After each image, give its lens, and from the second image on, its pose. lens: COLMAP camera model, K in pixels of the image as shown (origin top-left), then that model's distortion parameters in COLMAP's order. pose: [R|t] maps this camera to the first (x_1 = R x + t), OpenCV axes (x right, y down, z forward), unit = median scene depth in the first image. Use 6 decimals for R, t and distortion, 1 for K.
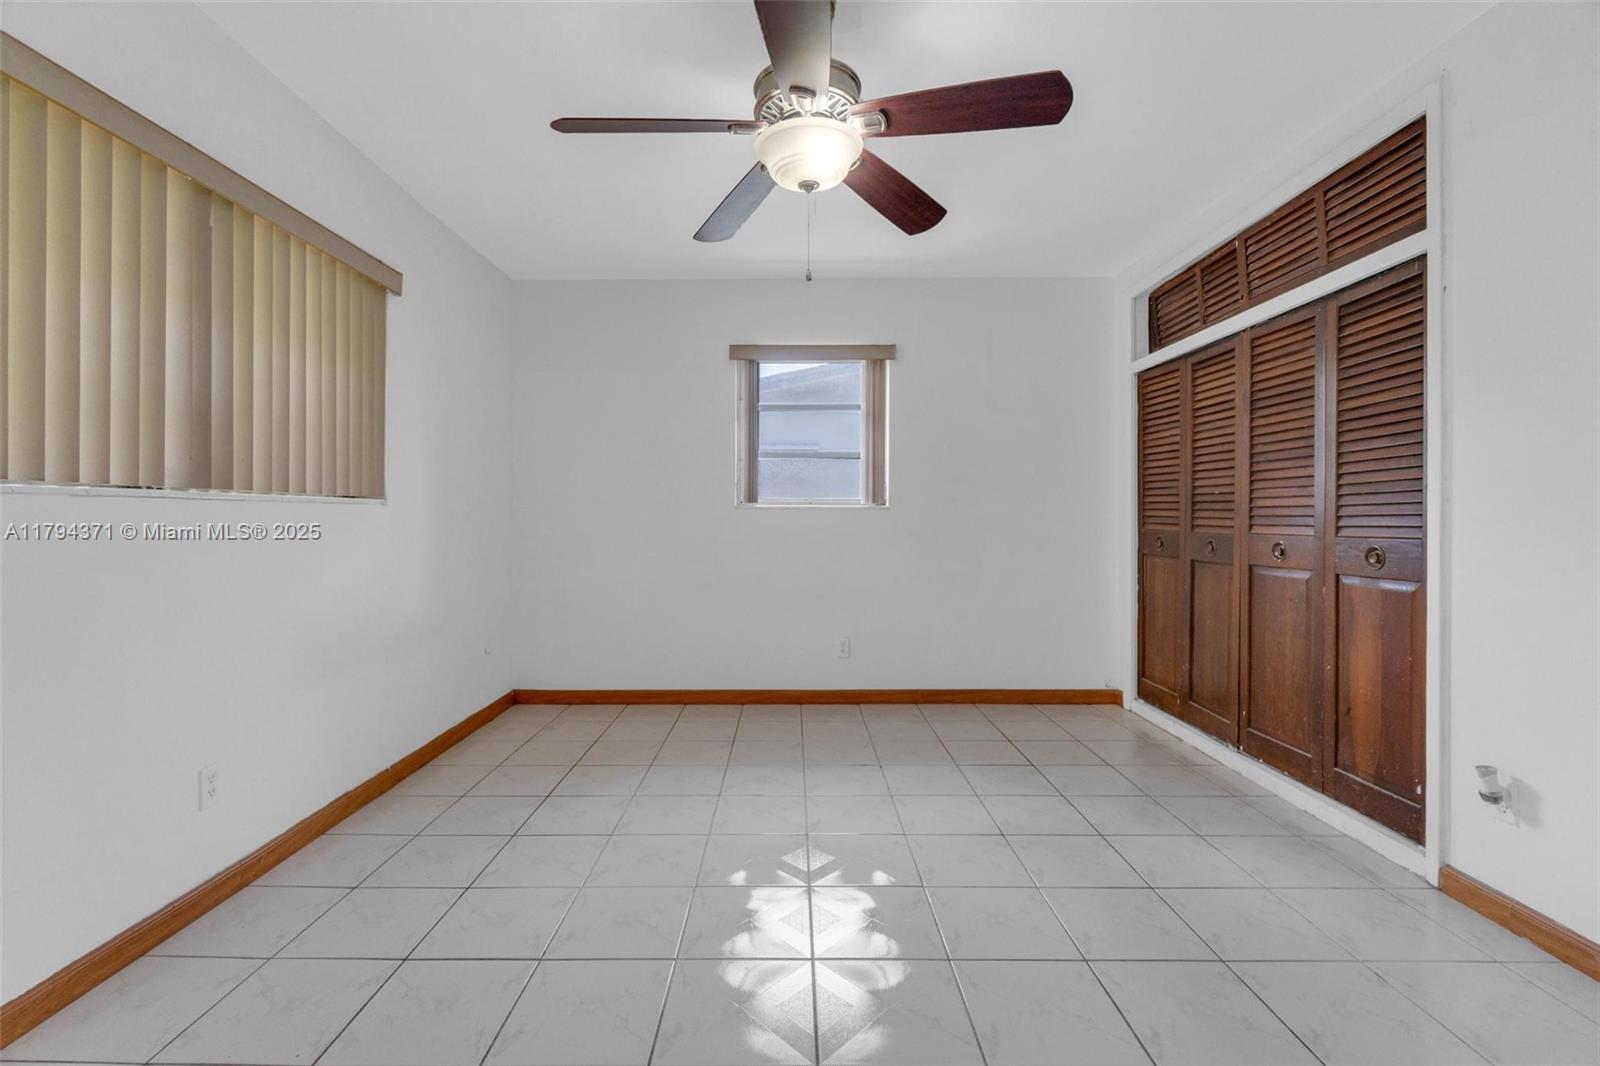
lens RADIAL K [[699.5, 0, 791.0], [0, 699.5, 523.2], [0, 0, 1]] dist [-0.000570, 0.000348]
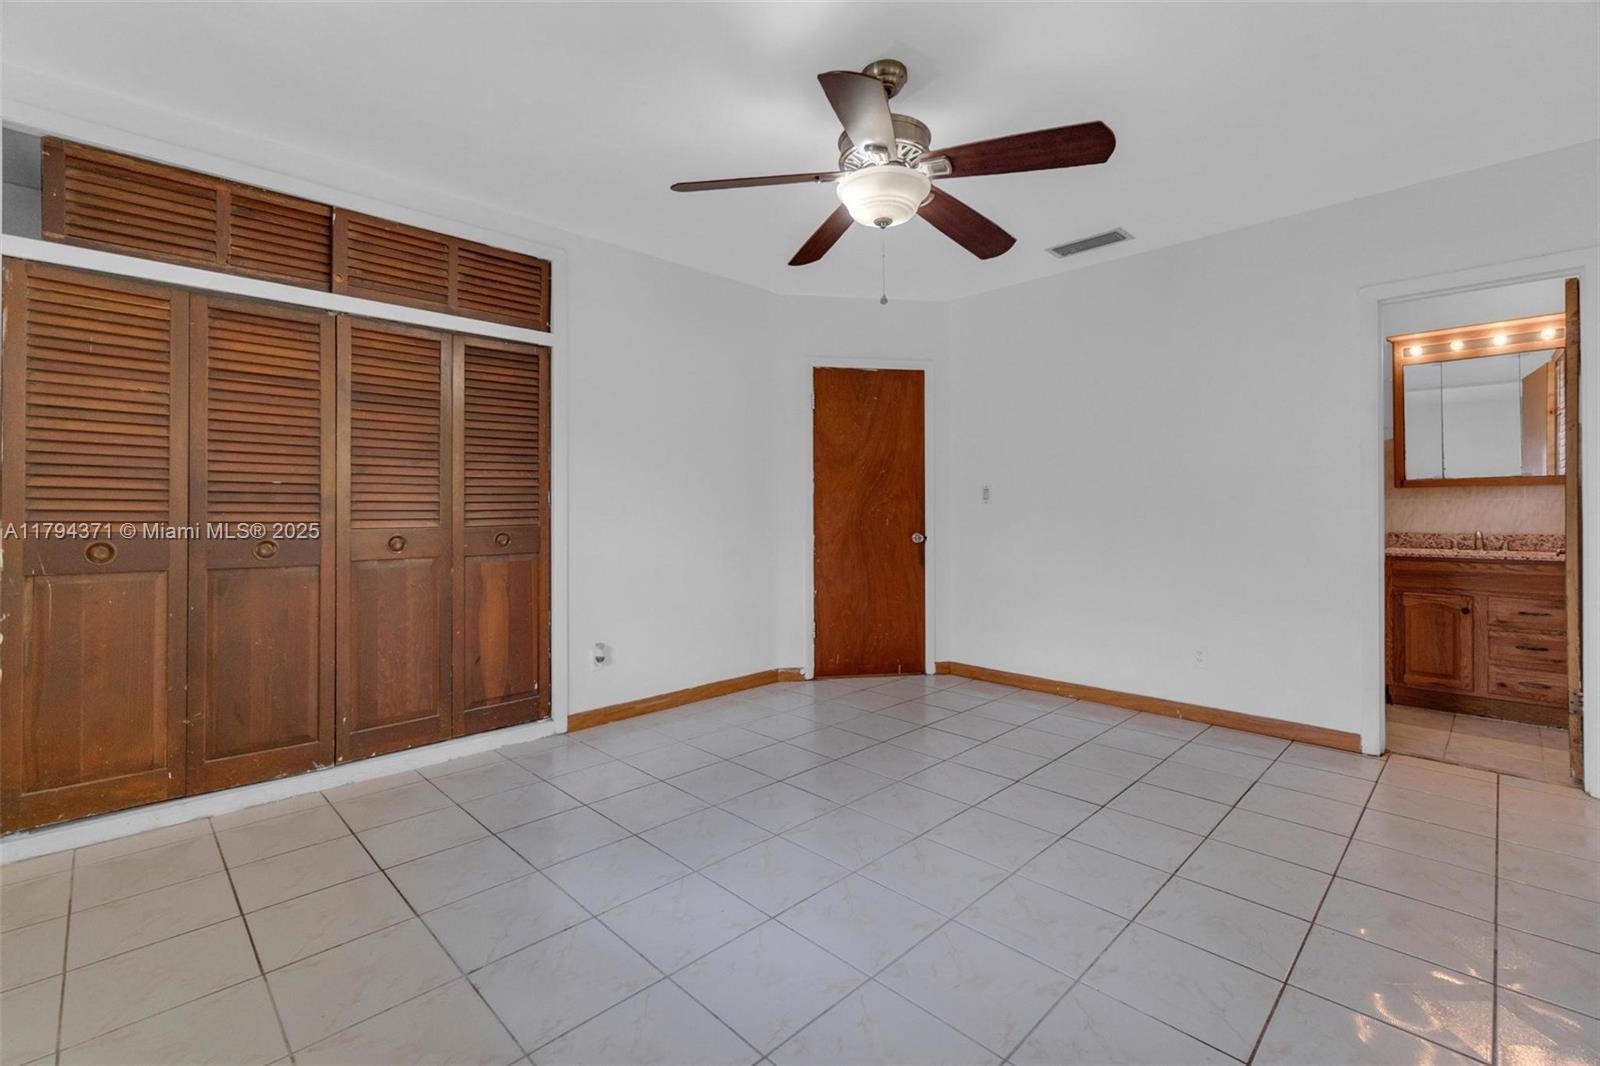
lens RADIAL K [[699.5, 0, 791.0], [0, 699.5, 523.2], [0, 0, 1]] dist [-0.000570, 0.000348]
pose [[-0.702039, -0.006862, 0.712105, -0.590635], [0.011208, 0.999723, 0.020682, -0.007658], [-0.712050, 0.022501, -0.701768, 1.636256]]
